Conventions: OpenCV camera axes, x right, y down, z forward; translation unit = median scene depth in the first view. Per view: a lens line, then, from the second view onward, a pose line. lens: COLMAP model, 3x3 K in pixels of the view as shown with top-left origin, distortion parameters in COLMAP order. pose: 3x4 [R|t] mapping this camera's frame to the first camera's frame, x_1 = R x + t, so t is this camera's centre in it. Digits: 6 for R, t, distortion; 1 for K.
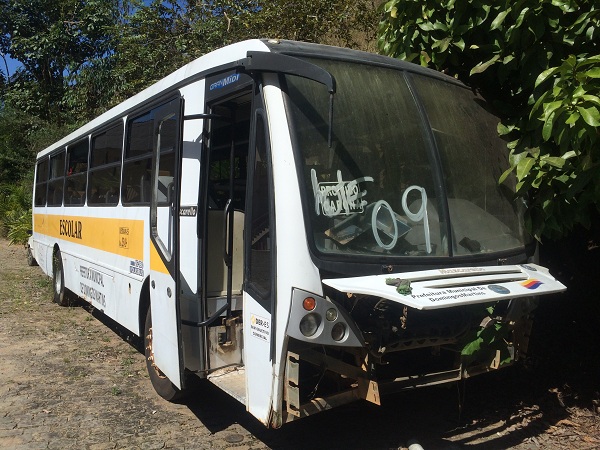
lens RADIAL K [[518.5, 0, 299.9], [0, 518.5, 223.7], [0, 0, 1]] dist [0.066170, -0.090927]
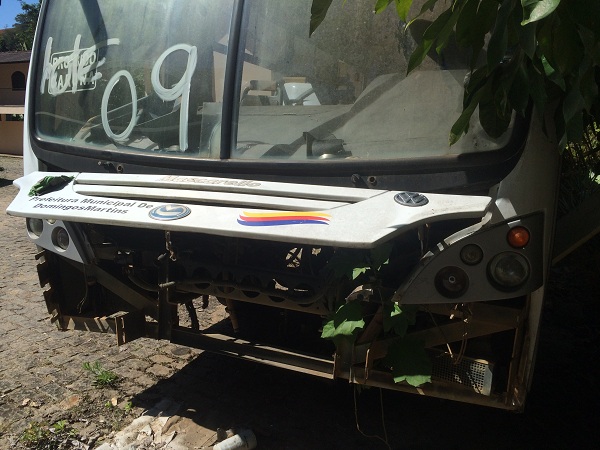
lens RADIAL K [[518.5, 0, 300.0], [0, 518.5, 225.3], [0, 0, 1]] dist [0.066170, -0.090927]
pose [[0.571506, 0.132366, -0.809852, 0.930589], [-0.036649, 0.990037, 0.135953, 0.059413], [0.819779, -0.048018, 0.570663, 0.812532]]
